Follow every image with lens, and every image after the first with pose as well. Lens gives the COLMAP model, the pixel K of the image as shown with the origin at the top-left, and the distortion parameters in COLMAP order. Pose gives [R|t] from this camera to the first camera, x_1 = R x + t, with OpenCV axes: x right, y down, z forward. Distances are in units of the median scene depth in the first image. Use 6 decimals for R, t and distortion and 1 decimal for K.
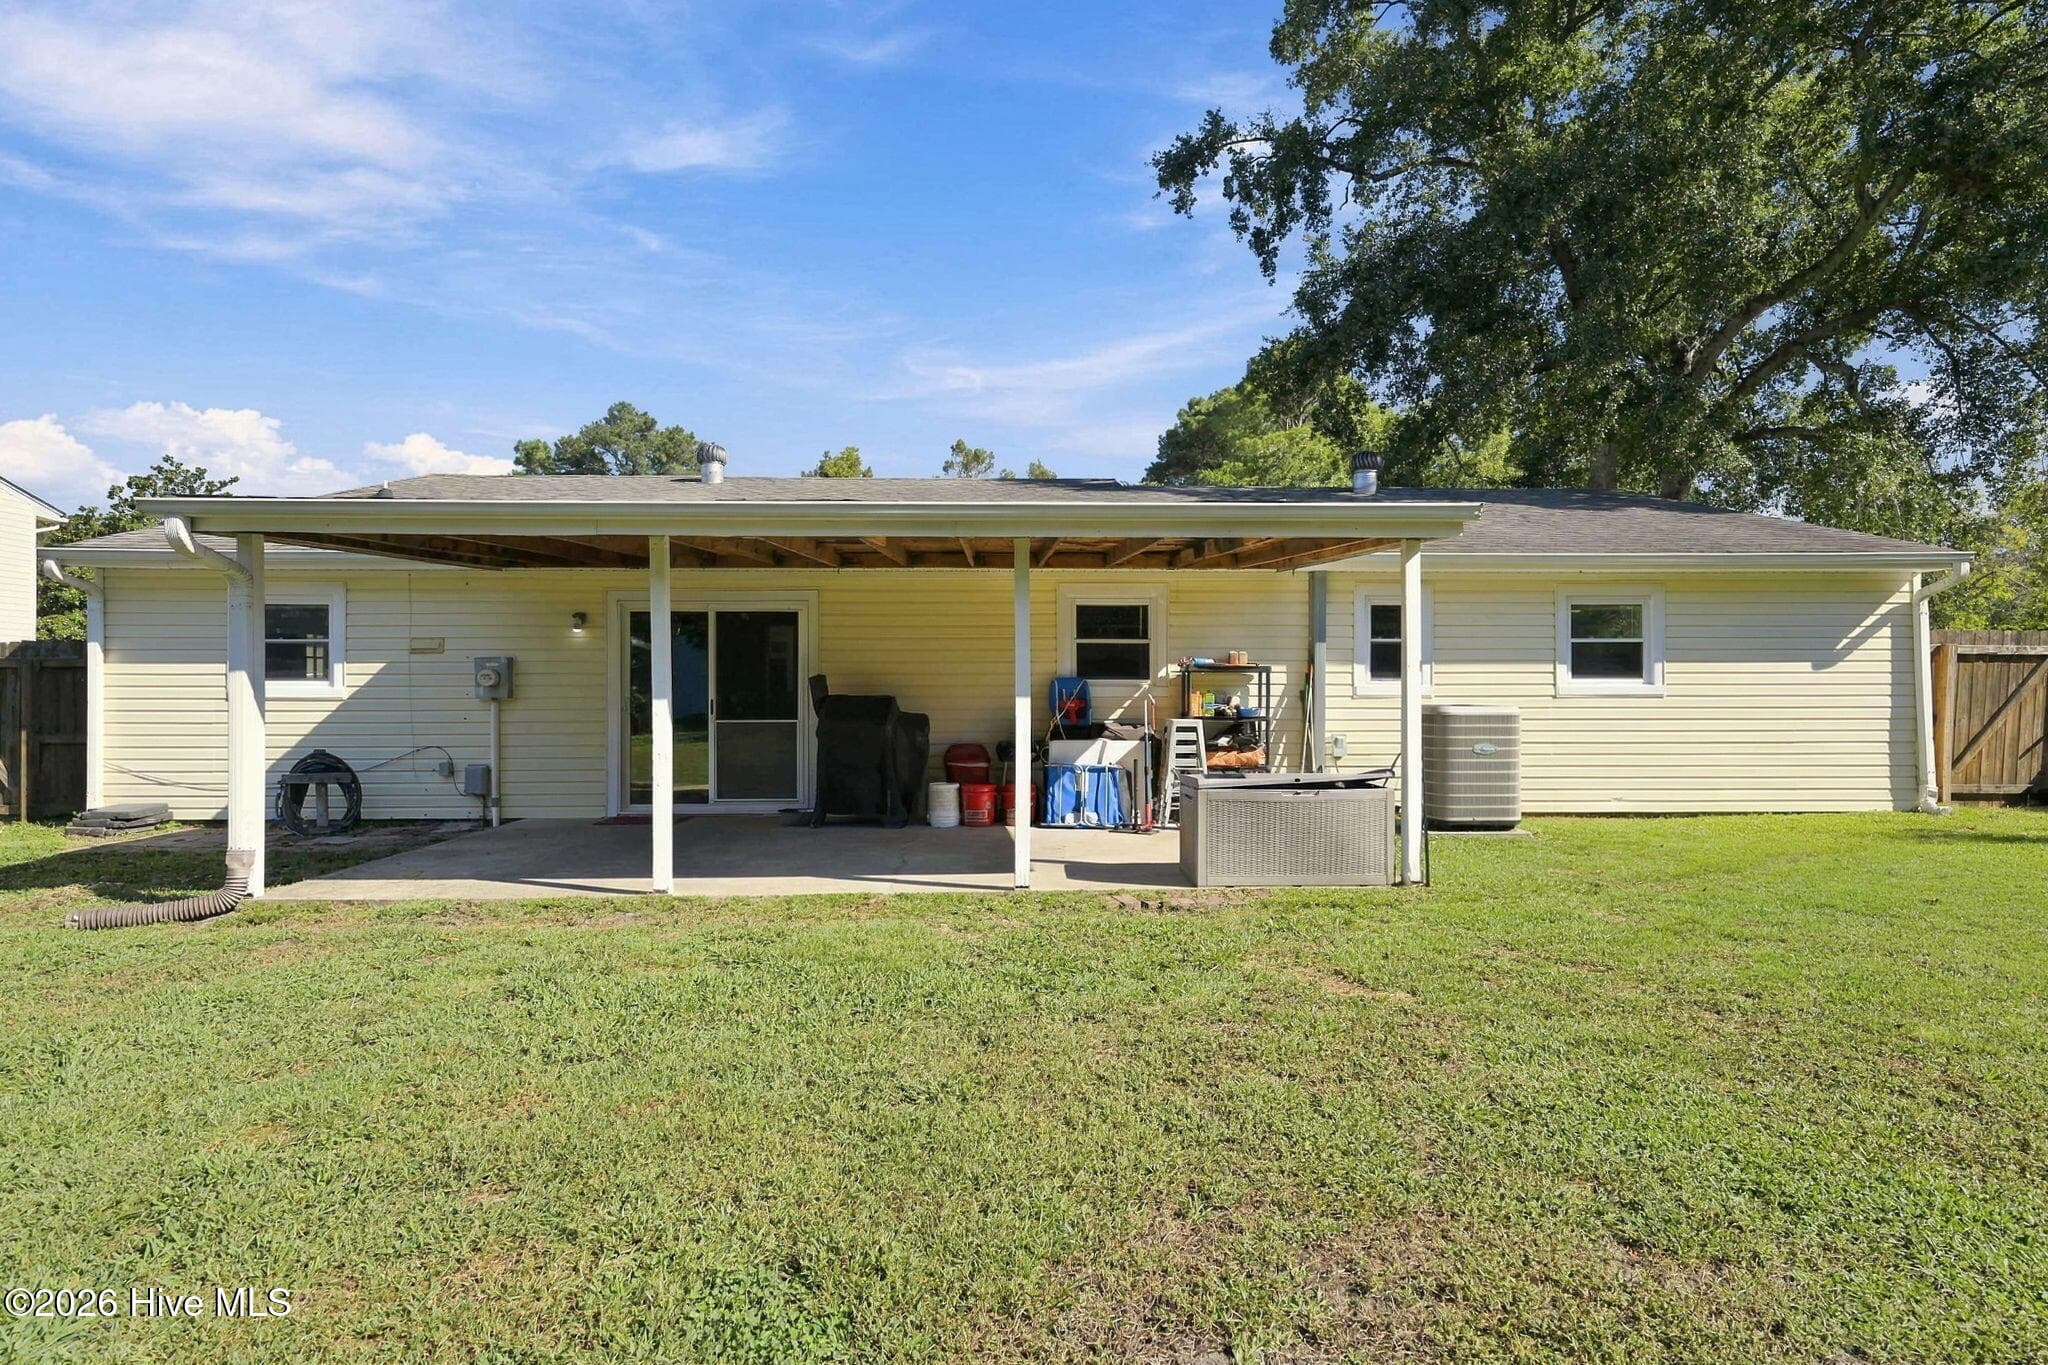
lens RADIAL K [[988.5, 0, 1032.2], [0, 988.5, 686.5], [0, 0, 1]] dist [0.004626, 0.000455]
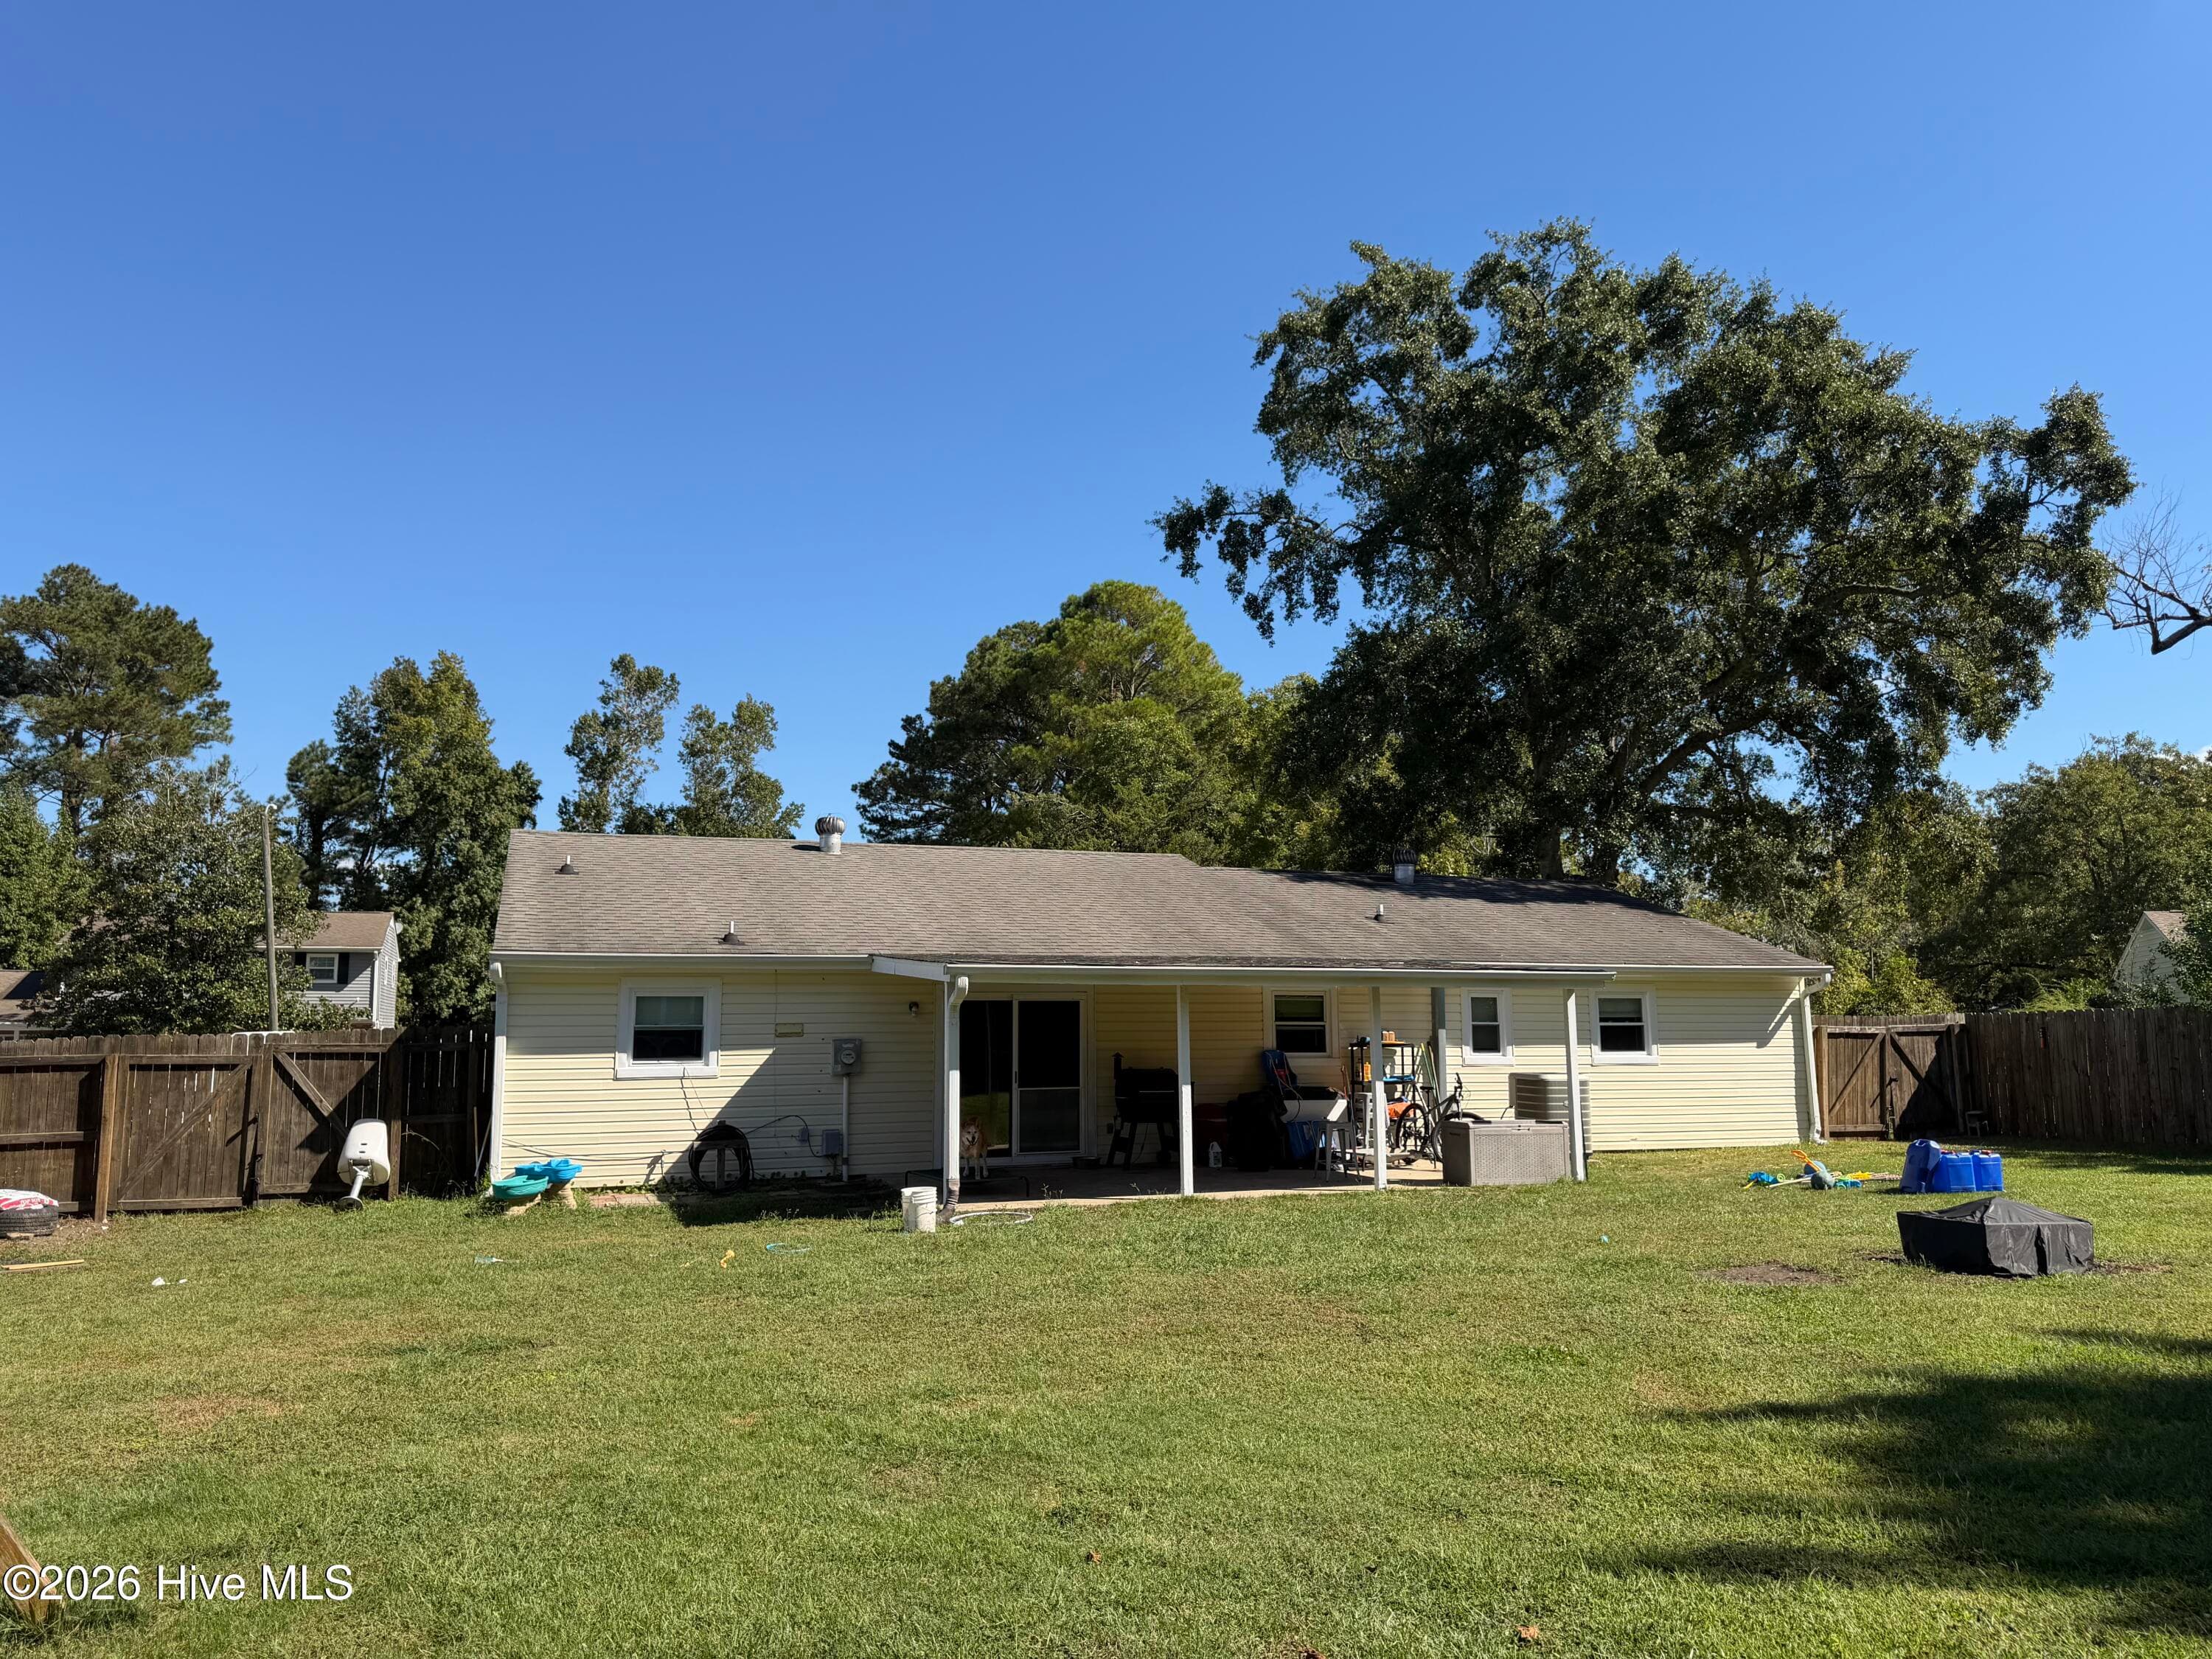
lens RADIAL K [[1533.7, 0, 1117.3], [0, 1533.7, 830.9], [0, 0, 1]] dist [0.163833, -0.308981]
pose [[0.949681, 0.037526, 0.310961, -0.801793], [-0.000297, 0.992904, -0.118917, -0.056443], [-0.313217, 0.112841, 0.942954, -0.894860]]
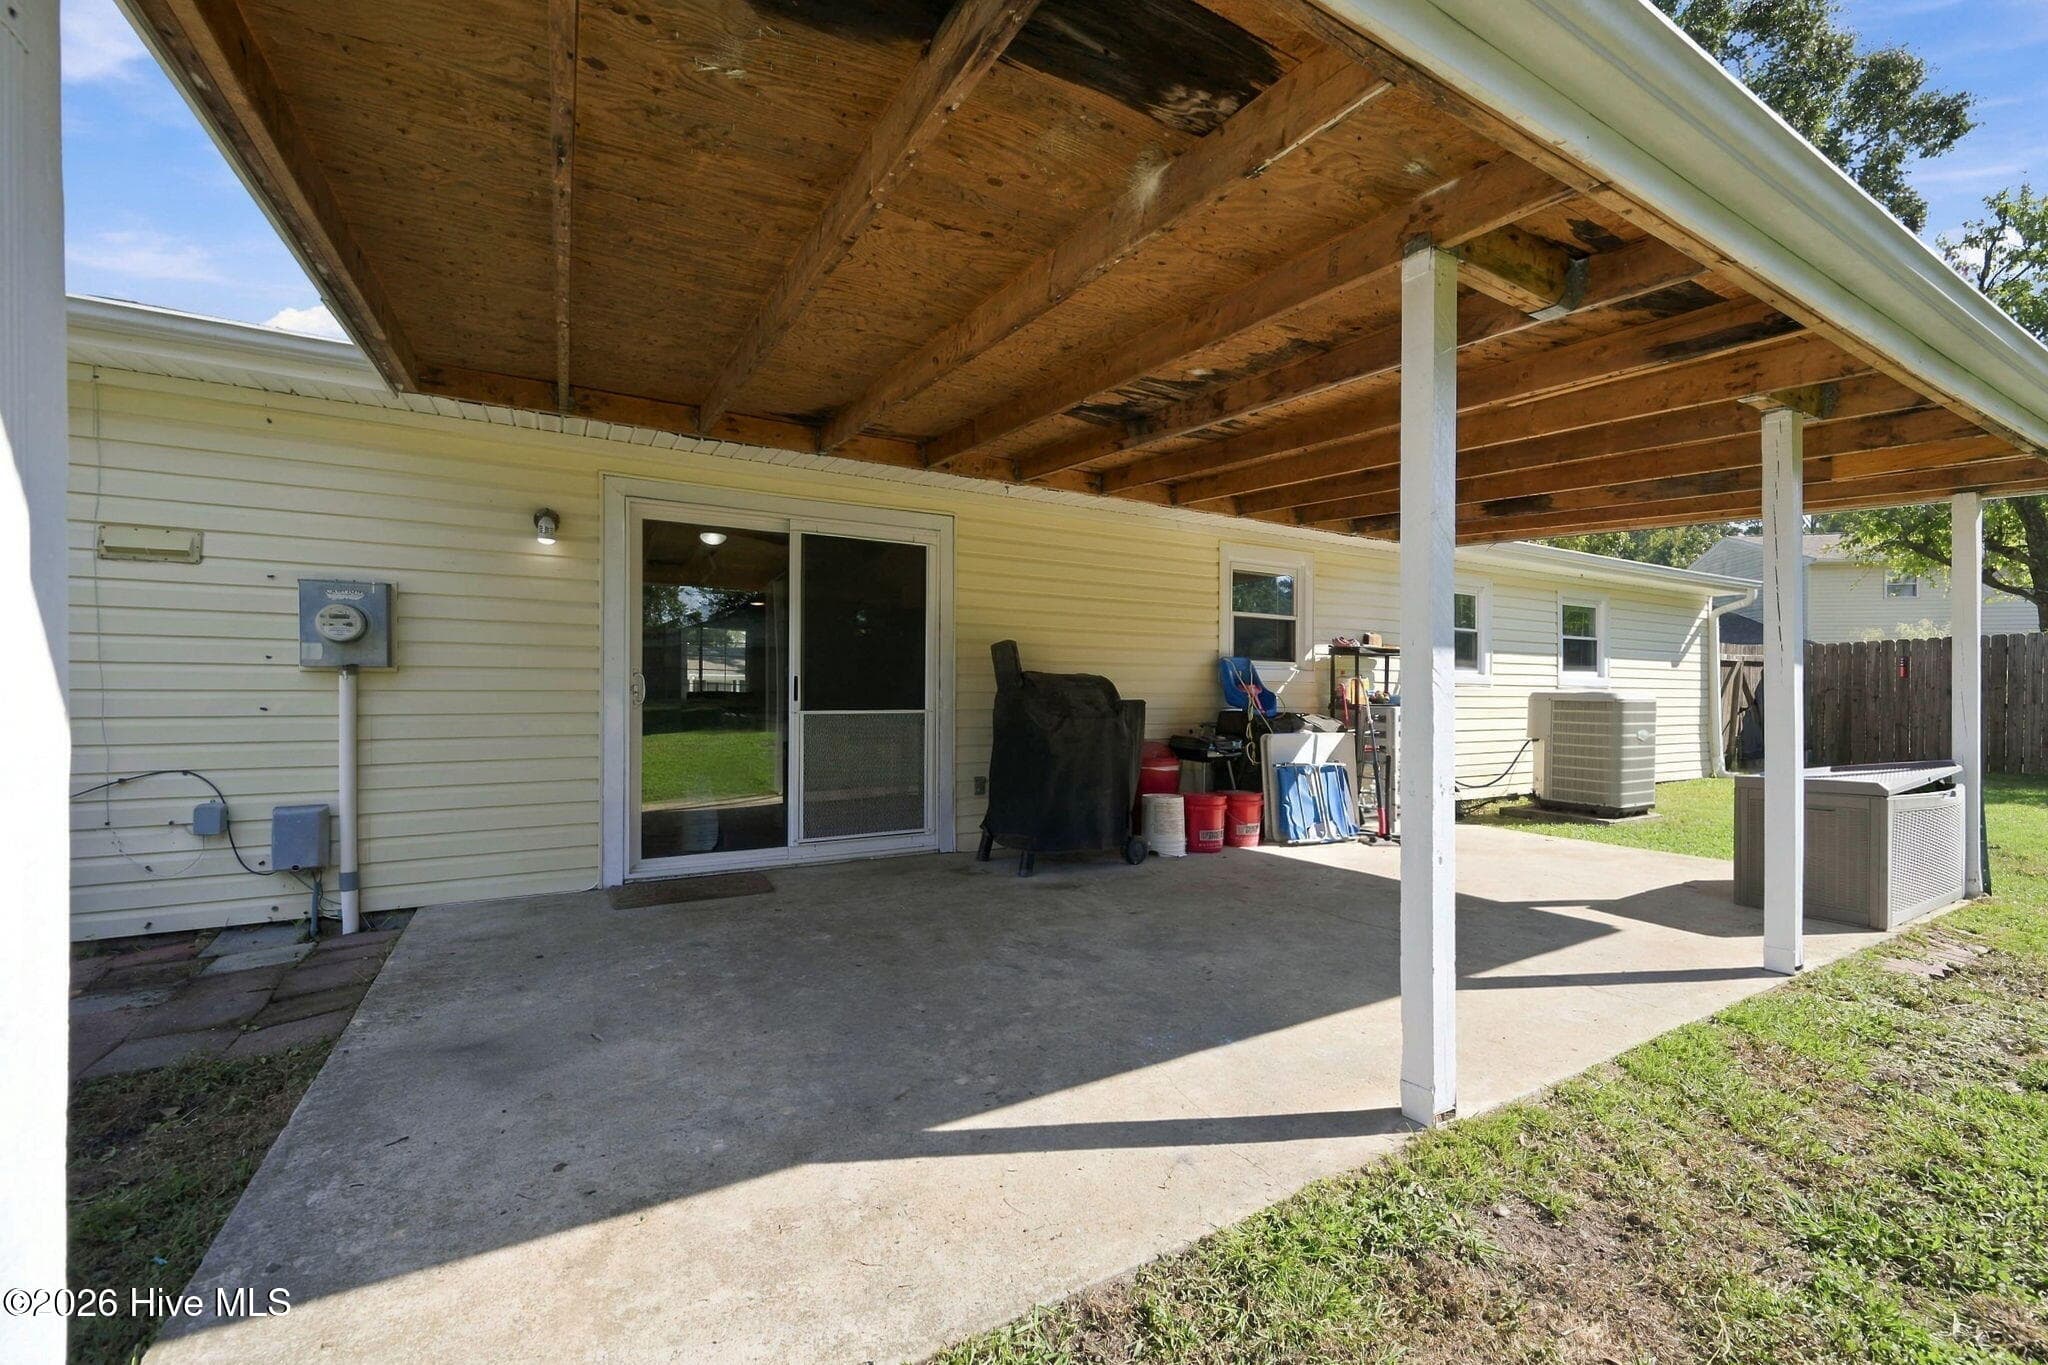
lens RADIAL K [[837.1, 0, 1042.1], [0, 837.1, 693.1], [0, 0, 1]] dist [0.000442, 0.000206]
pose [[0.877500, 0.007021, 0.479526, -0.427177], [-0.010620, 0.999932, 0.004794, 0.018861], [-0.479459, -0.009300, 0.877515, 0.464664]]
